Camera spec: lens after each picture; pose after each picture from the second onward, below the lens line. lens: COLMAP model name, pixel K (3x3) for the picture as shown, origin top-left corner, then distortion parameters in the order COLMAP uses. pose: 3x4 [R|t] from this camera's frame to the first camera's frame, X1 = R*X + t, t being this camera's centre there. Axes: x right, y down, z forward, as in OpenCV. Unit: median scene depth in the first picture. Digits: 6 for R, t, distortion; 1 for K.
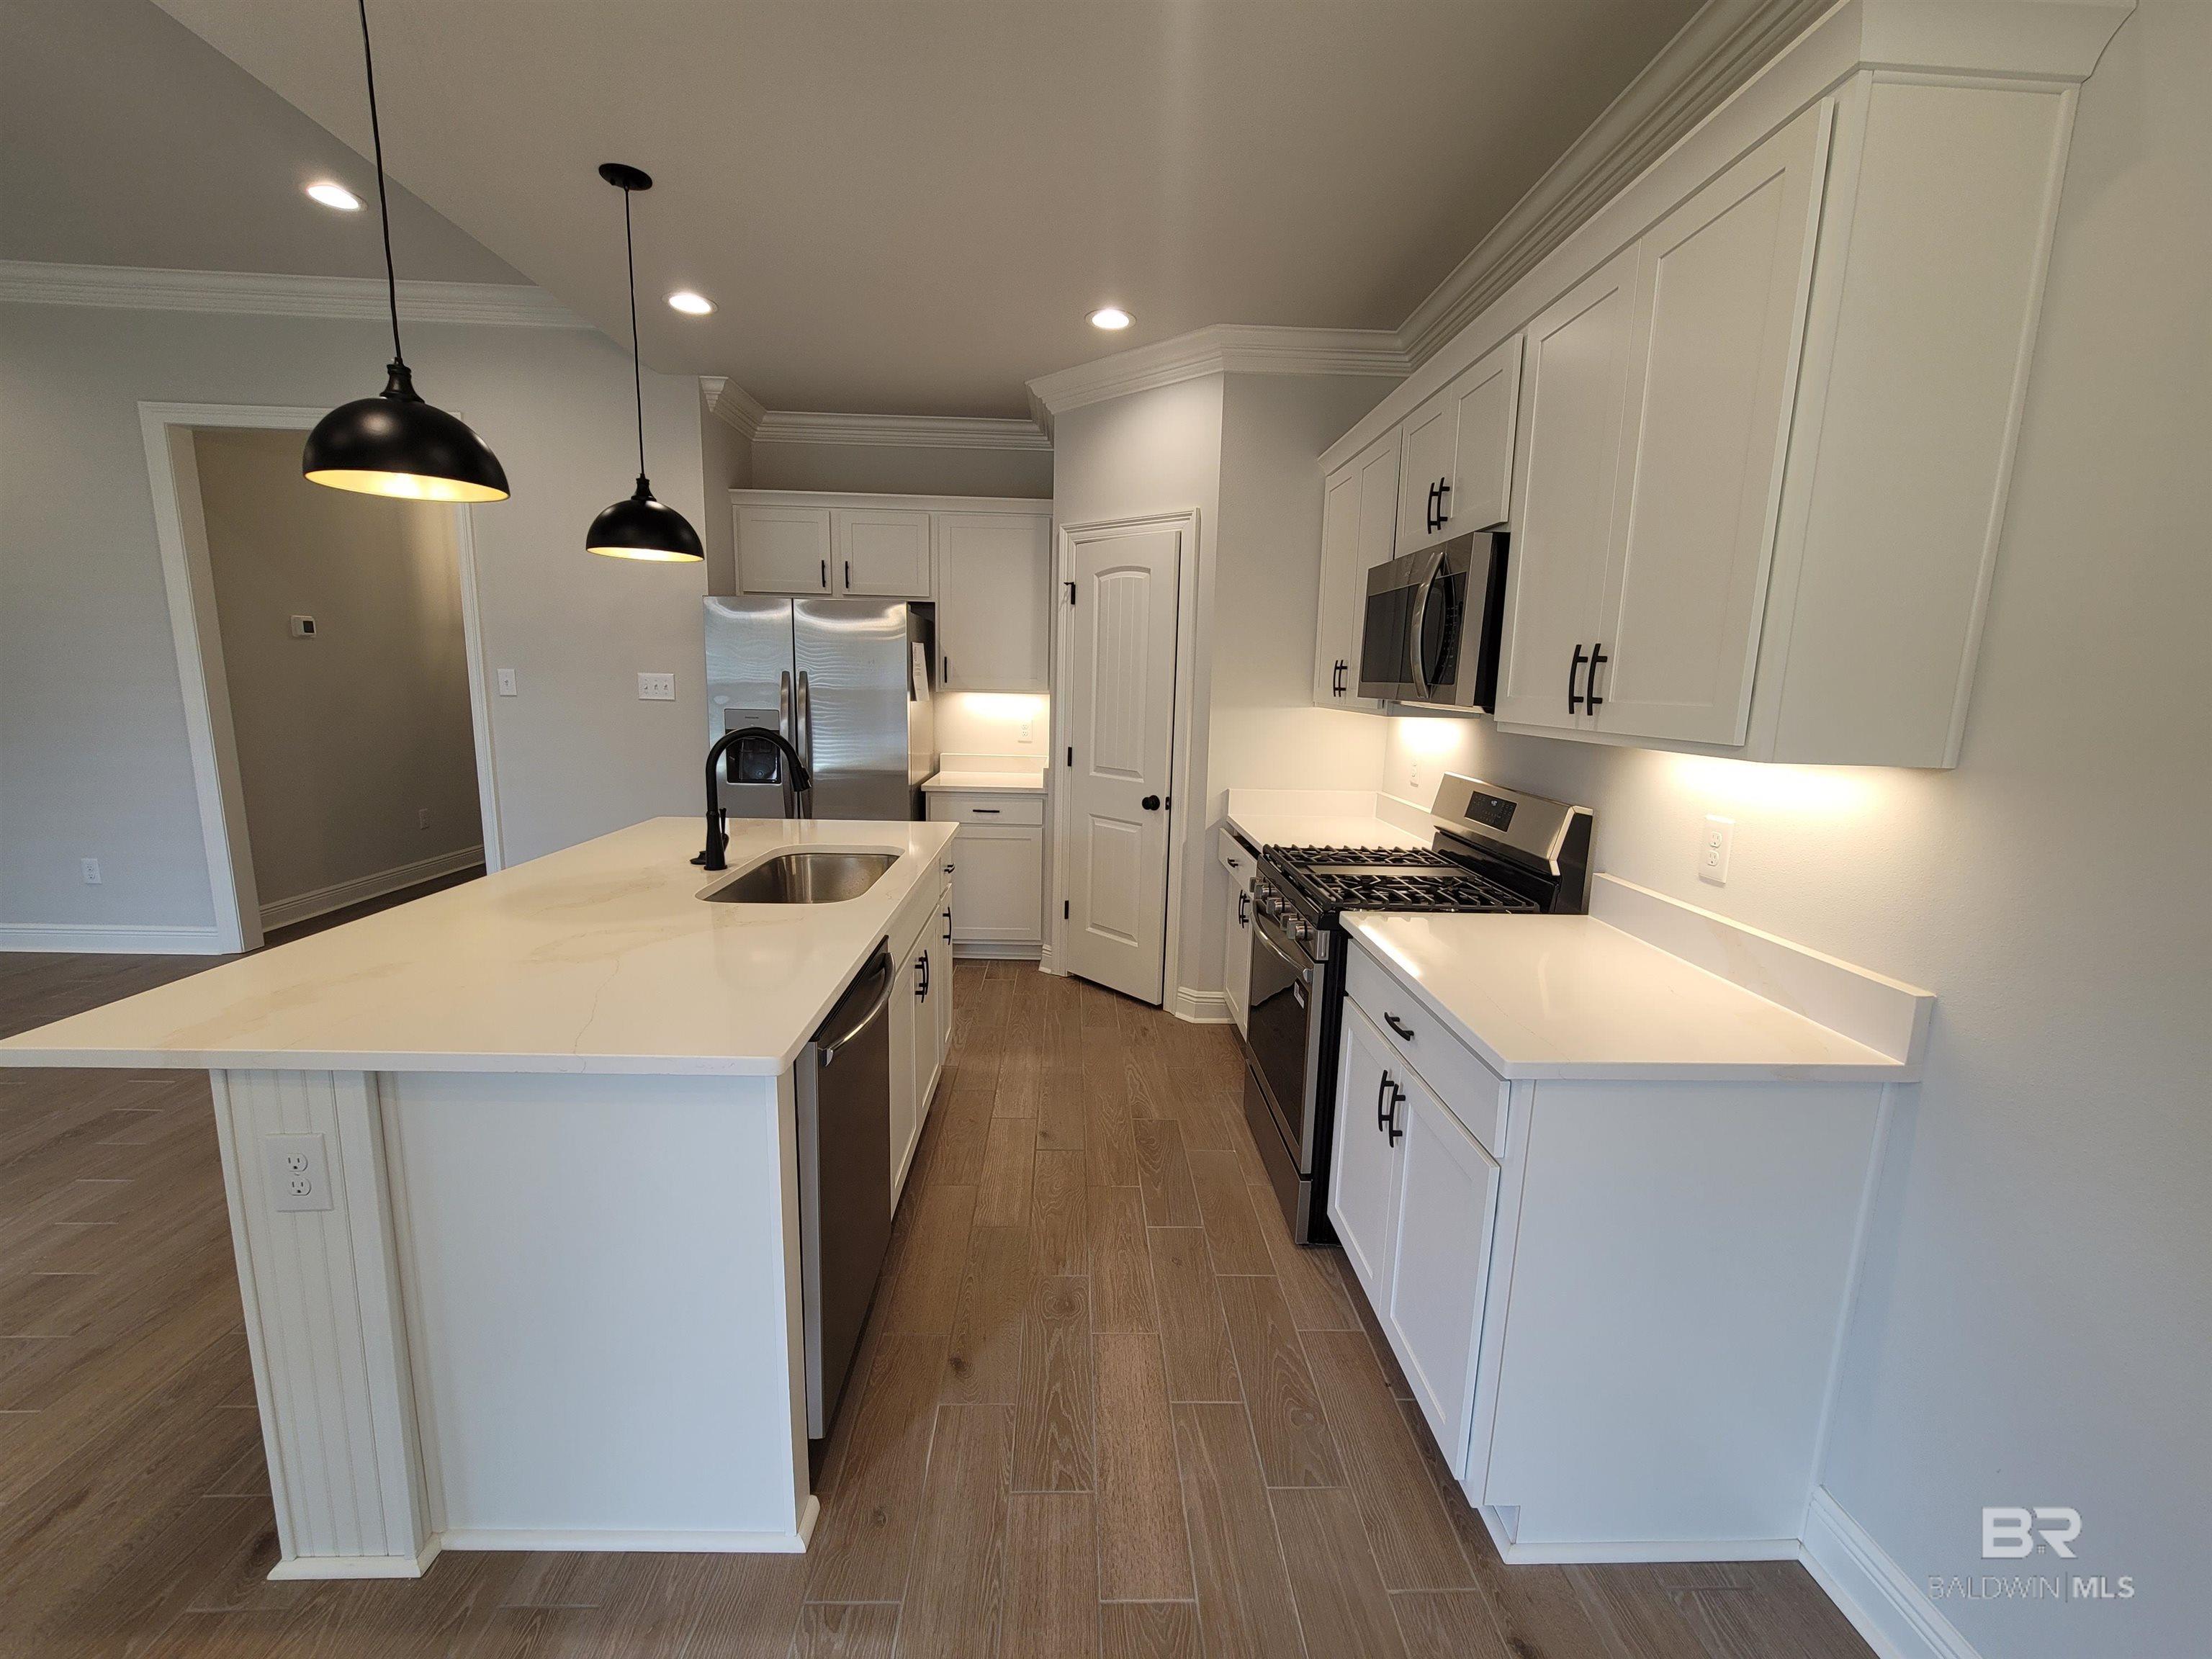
lens RADIAL K [[910.2, 0, 1104.0], [0, 910.2, 831.2], [0, 0, 1]] dist [0.000401, 0.000752]
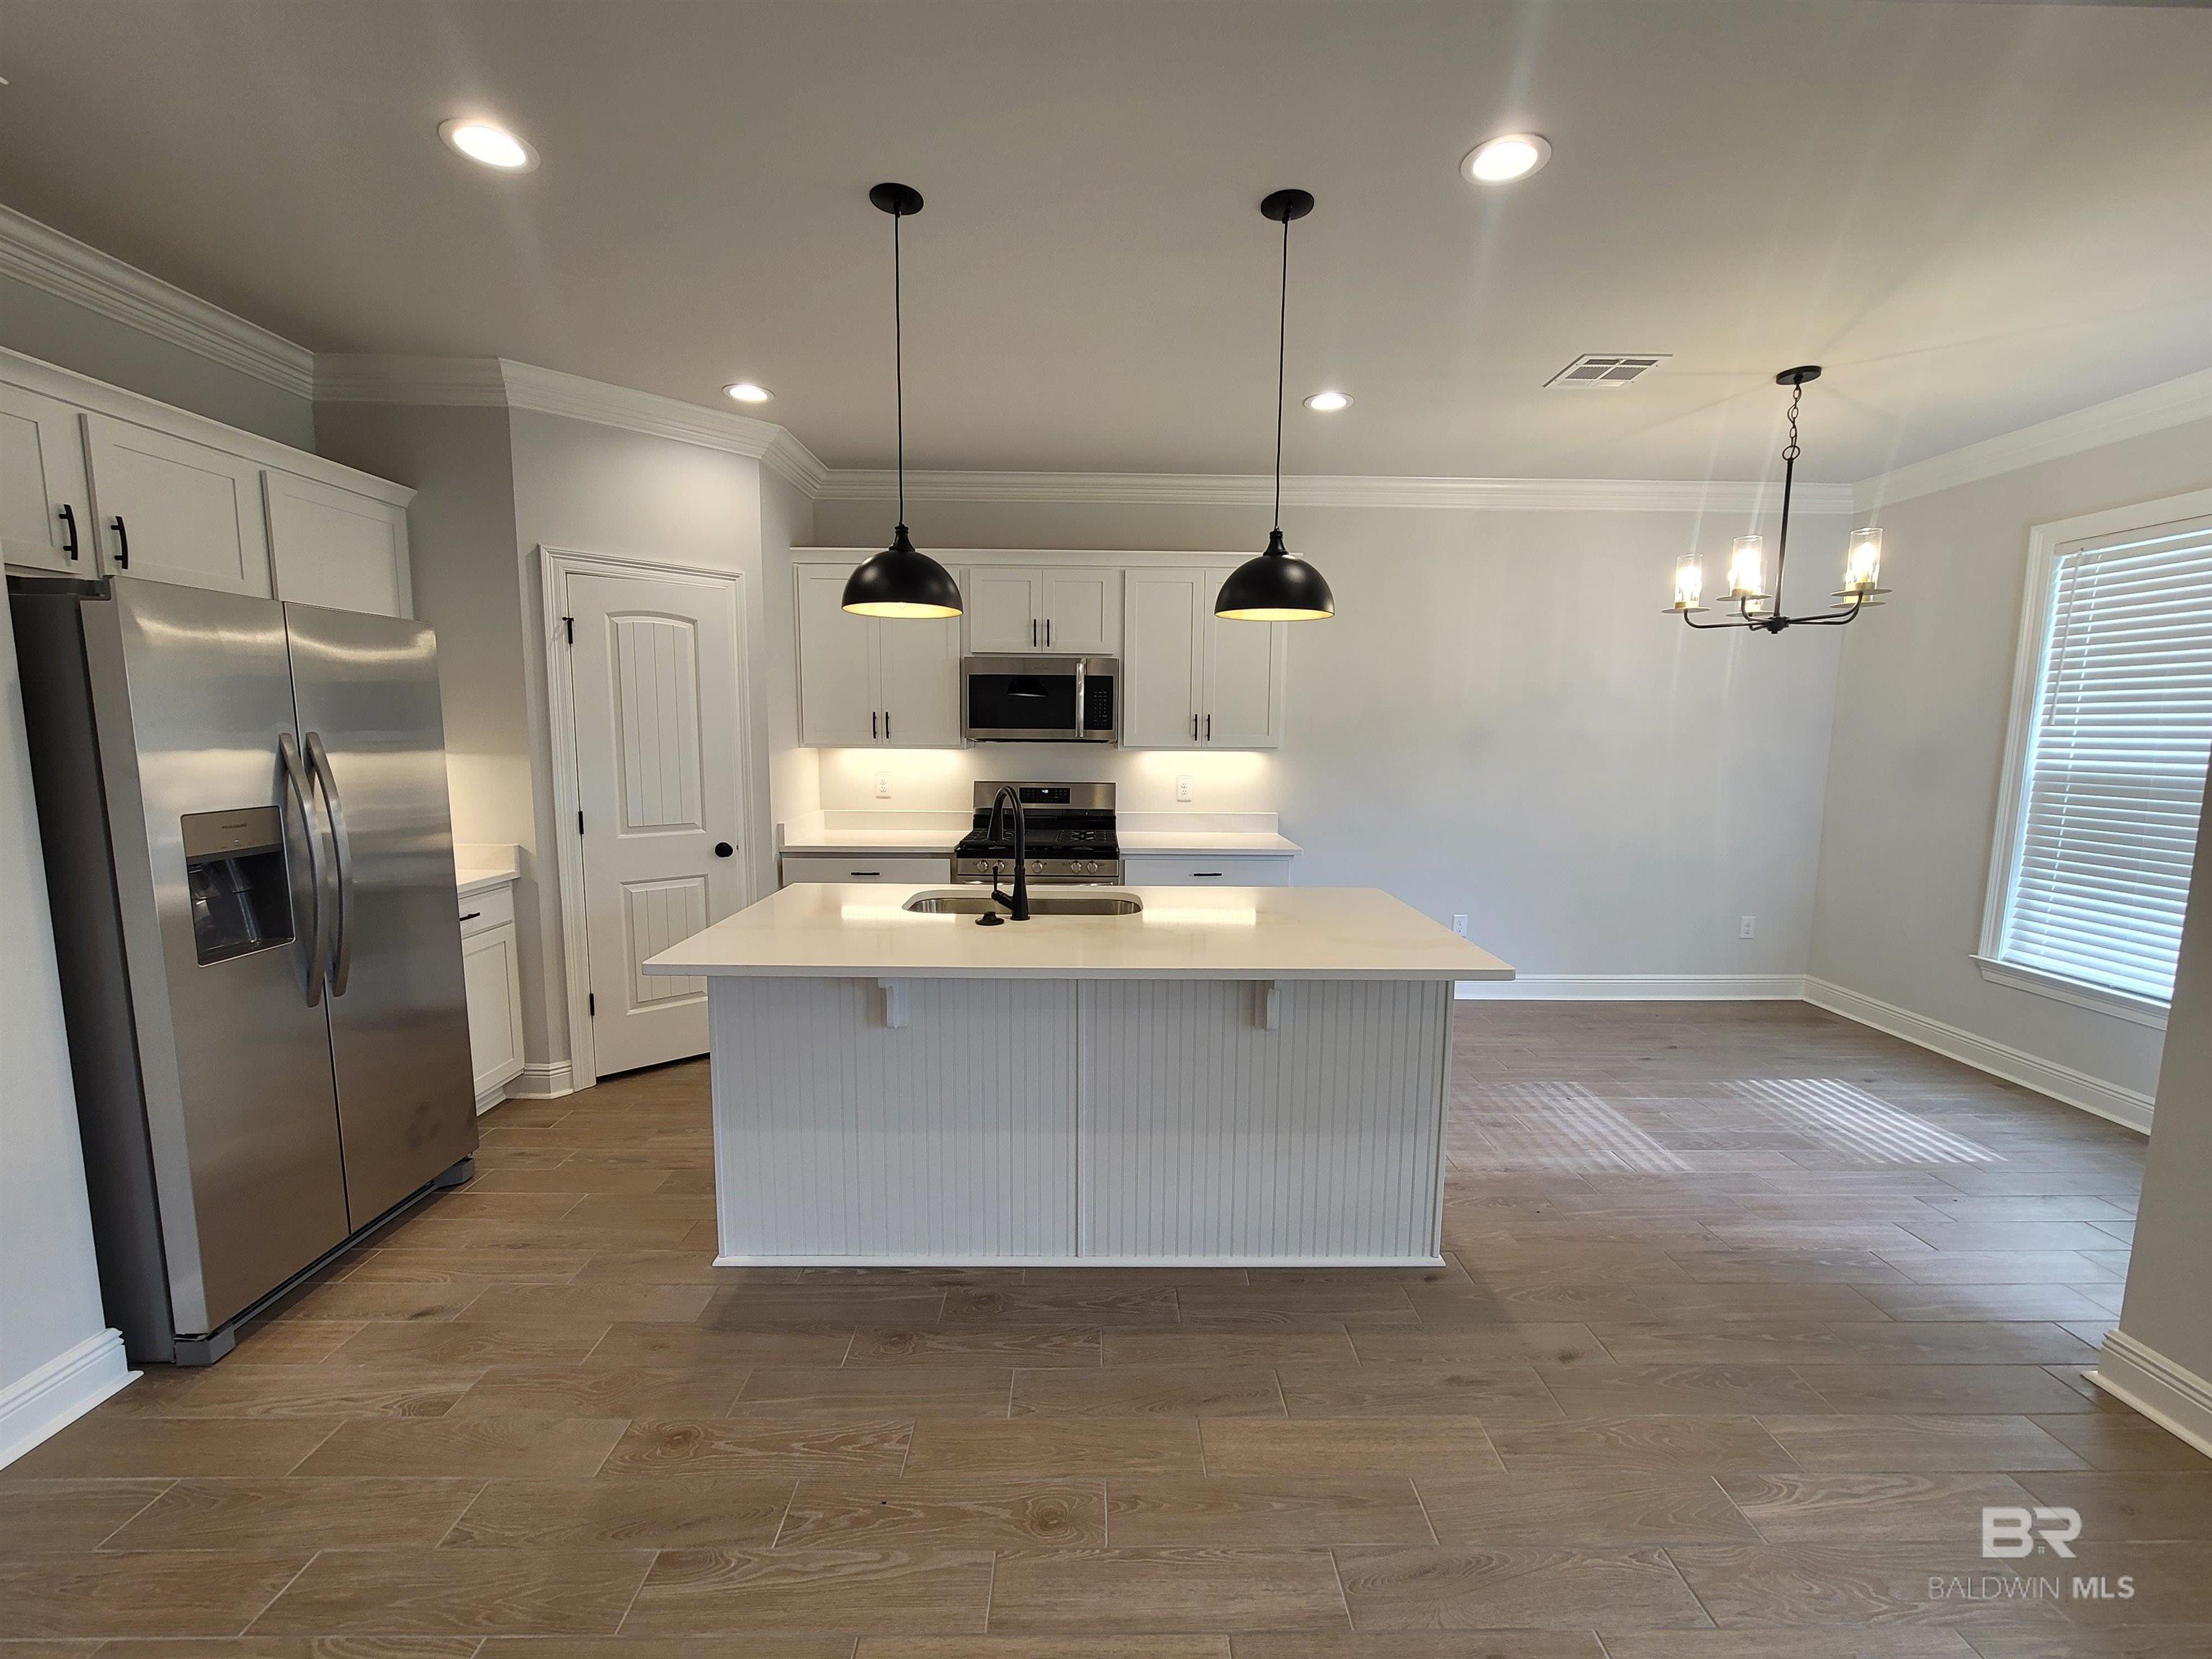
lens RADIAL K [[910.2, 0, 1104.0], [0, 910.2, 831.2], [0, 0, 1]] dist [0.000401, 0.000752]
pose [[0.005420, -0.138925, 0.990288, -0.895914], [0.159352, 0.977768, 0.136297, -0.115744], [-0.987207, 0.157066, 0.027438, 0.517612]]
